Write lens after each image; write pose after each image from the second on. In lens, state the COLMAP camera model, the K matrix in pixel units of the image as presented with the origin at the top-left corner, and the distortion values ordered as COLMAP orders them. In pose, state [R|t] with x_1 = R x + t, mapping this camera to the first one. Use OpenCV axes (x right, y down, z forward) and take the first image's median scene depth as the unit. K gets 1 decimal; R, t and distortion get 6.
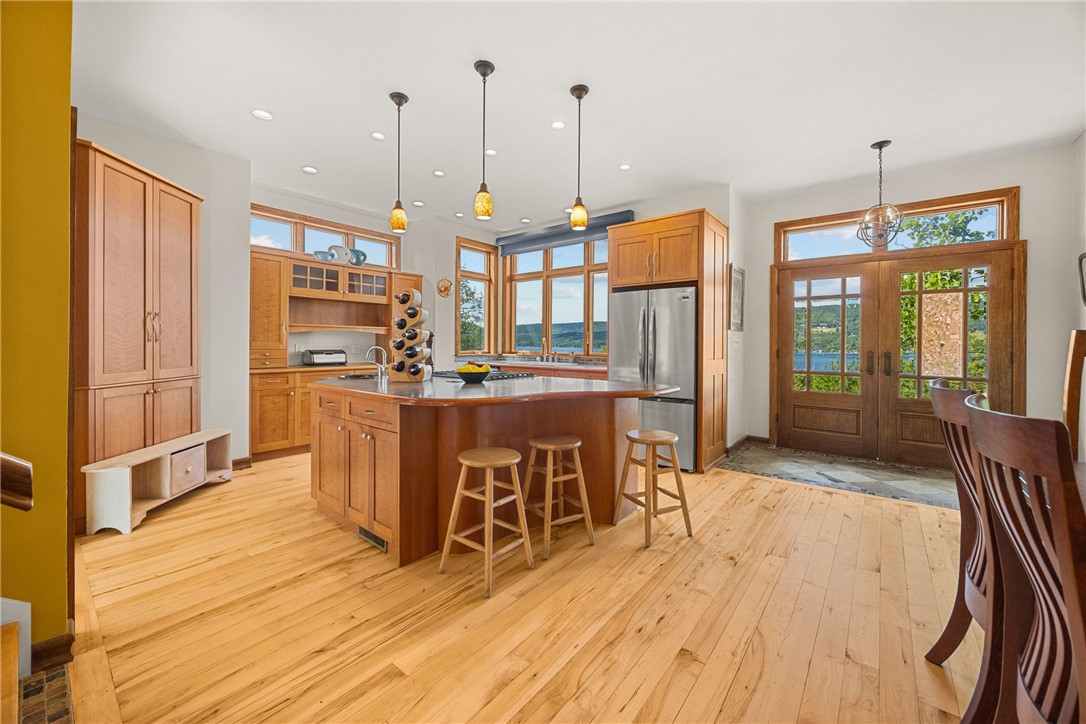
lens RADIAL K [[431.4, 0, 535.6], [0, 431.4, 347.3], [0, 0, 1]] dist [0.003471, 0.000265]
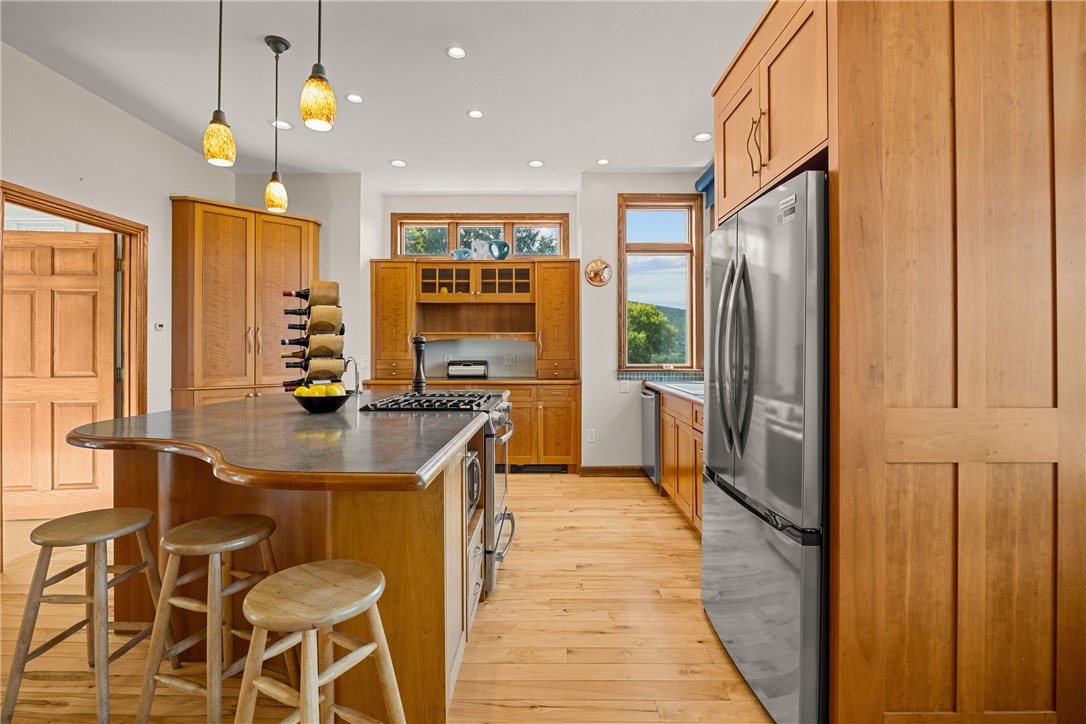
lens RADIAL K [[509.2, 0, 539.6], [0, 509.2, 353.9], [0, 0, 1]] dist [-0.005187, -0.000104]
pose [[0.620775, 0.000967, -0.783988, 0.421619], [-0.004349, 0.999988, -0.002210, -0.005864], [0.783976, 0.004781, 0.620772, 0.473876]]
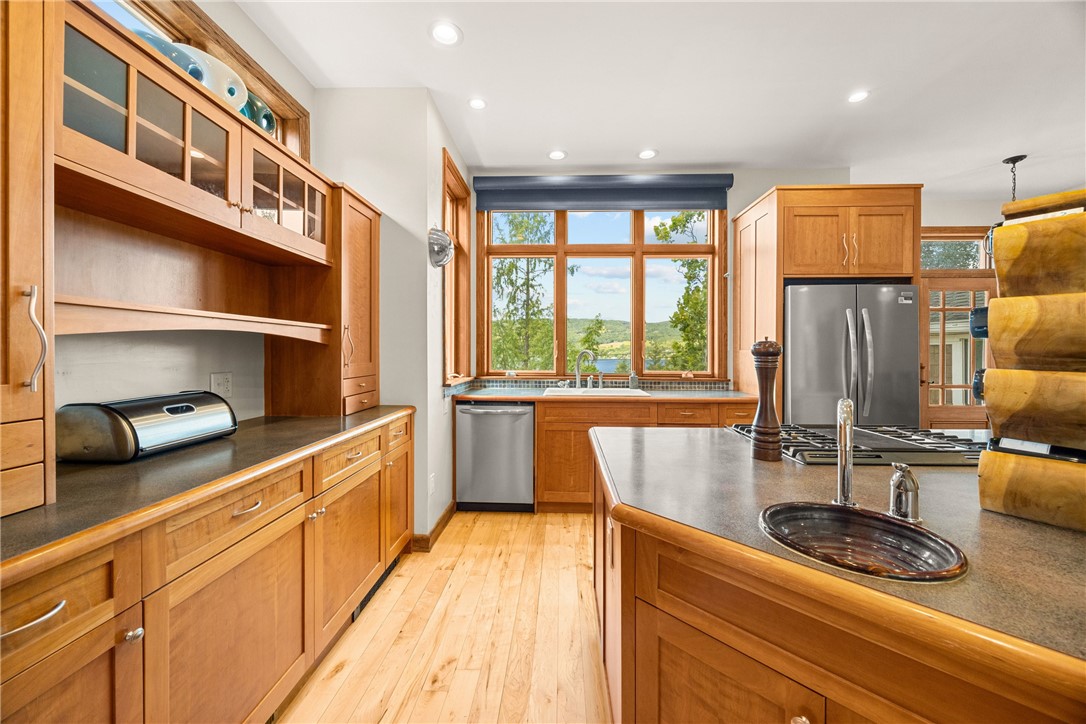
lens RADIAL K [[431.4, 0, 546.7], [0, 431.4, 356.0], [0, 0, 1]] dist [0.003471, 0.000265]
pose [[0.781750, -0.011552, 0.623486, -0.467598], [0.008589, 0.999933, 0.007758, -0.021047], [-0.623533, -0.000710, 0.781796, 0.615071]]
